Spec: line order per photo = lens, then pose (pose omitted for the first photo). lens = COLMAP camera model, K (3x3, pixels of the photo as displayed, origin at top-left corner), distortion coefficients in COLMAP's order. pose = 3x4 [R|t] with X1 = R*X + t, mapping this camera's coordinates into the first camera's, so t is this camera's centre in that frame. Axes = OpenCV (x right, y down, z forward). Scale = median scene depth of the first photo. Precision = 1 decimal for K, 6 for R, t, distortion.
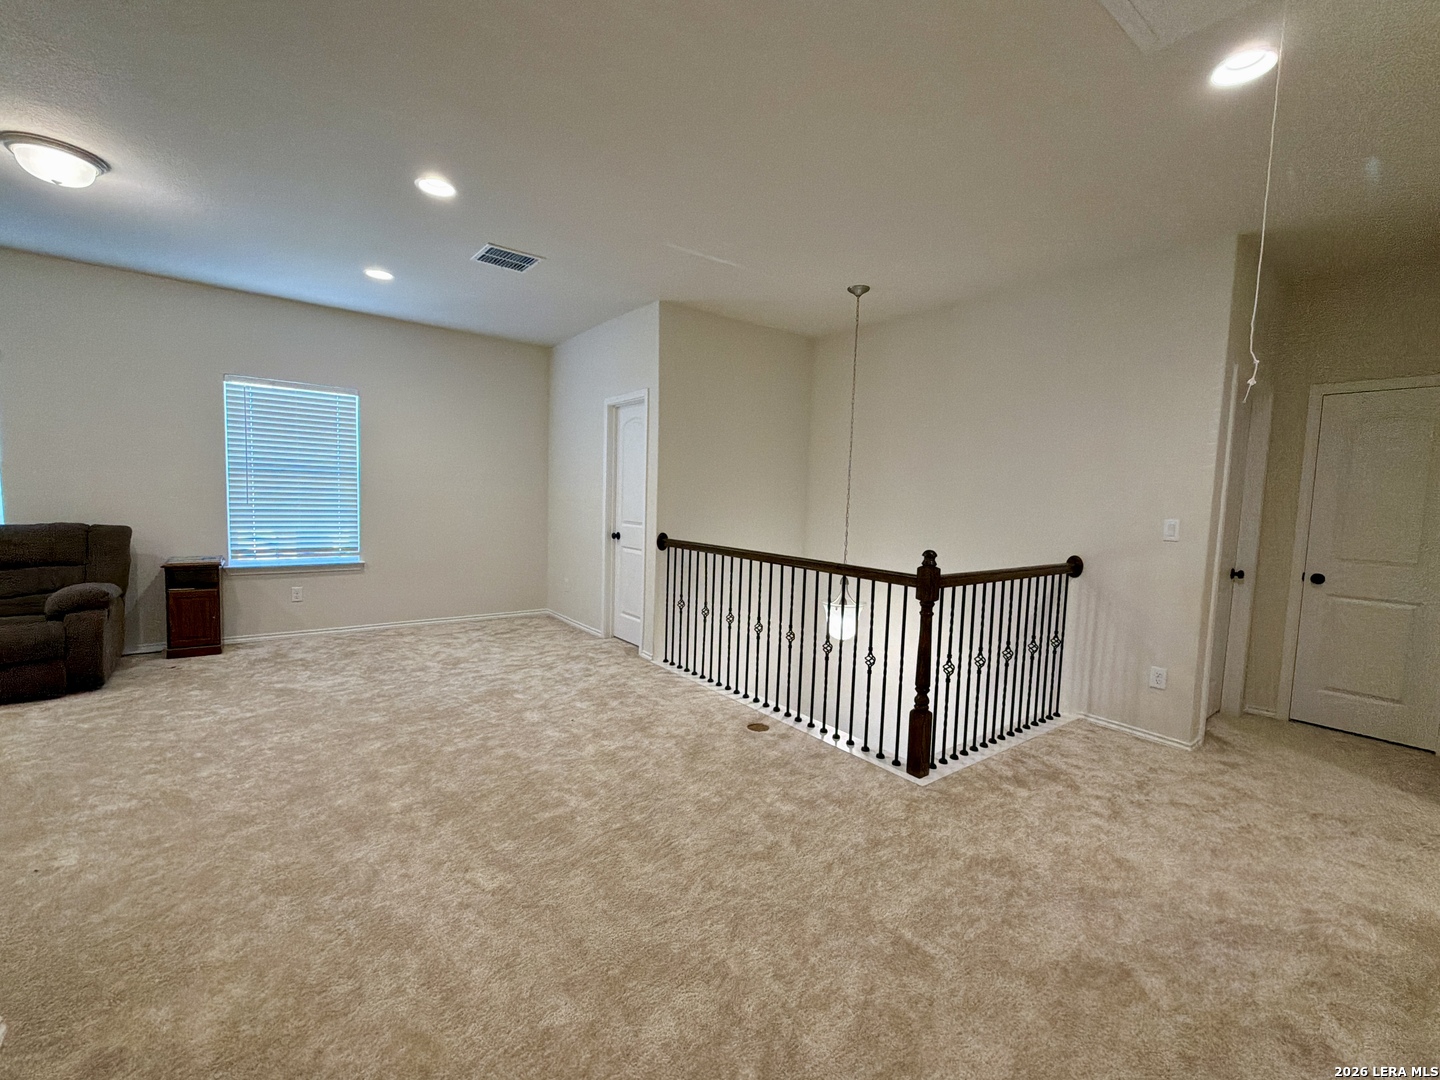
lens RADIAL K [[611.1, 0, 720.0], [0, 611.1, 540.0], [0, 0, 1]] dist [0.001607, 0.000108]
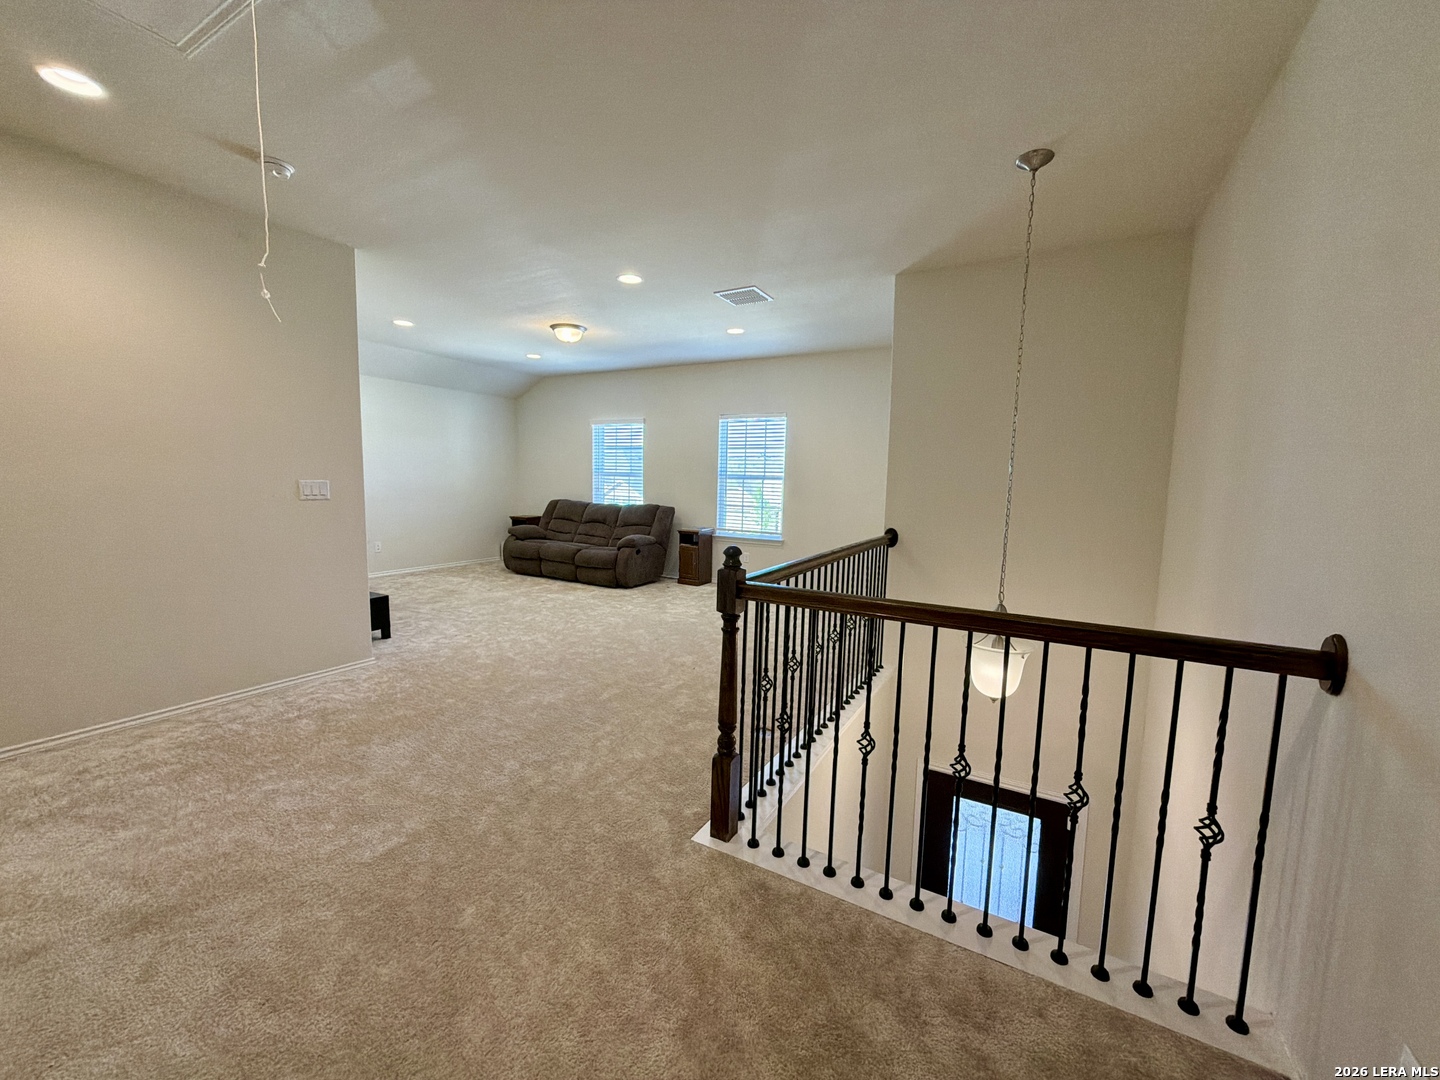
lens RADIAL K [[570.3, 0, 720.0], [0, 570.3, 540.0], [0, 0, 1]] dist [0.000824, -0.000004]
pose [[0.385737, 0.075233, -0.919536, 0.643050], [-0.077278, 0.995802, 0.049055, -0.019522], [0.919367, 0.052138, 0.389931, 0.466067]]
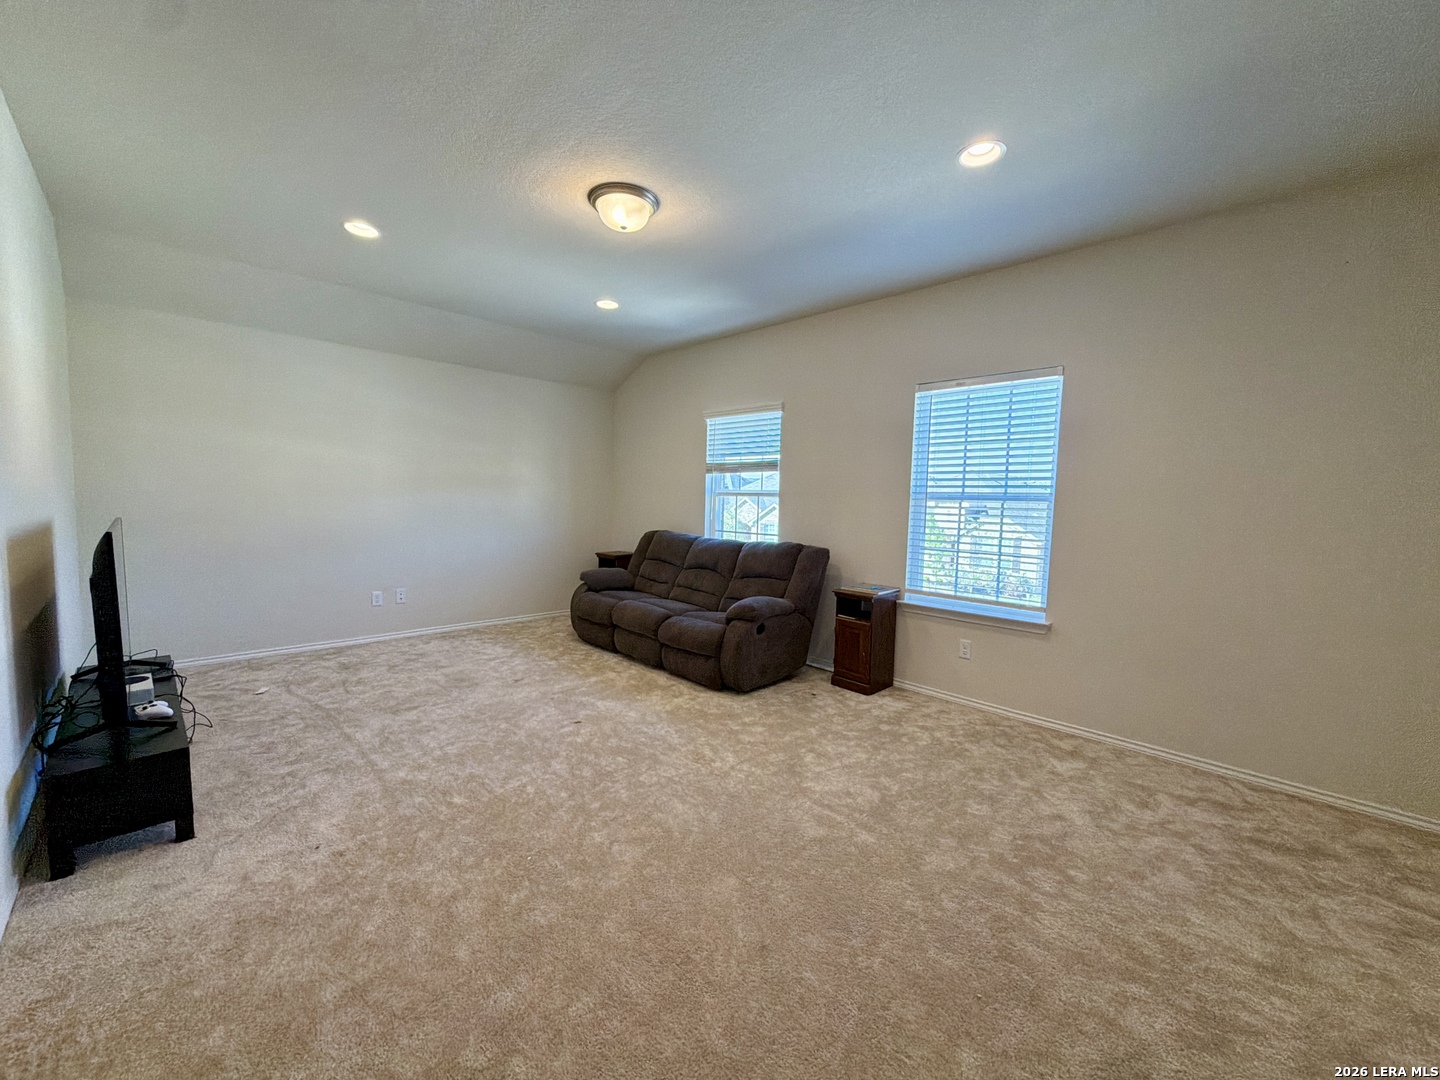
lens RADIAL K [[570.3, 0, 720.0], [0, 570.3, 540.0], [0, 0, 1]] dist [0.000824, -0.000004]
pose [[0.120340, 0.040136, -0.991921, -0.012421], [-0.093117, 0.995234, 0.028973, -0.048956], [0.988356, 0.088878, 0.123504, 0.685353]]
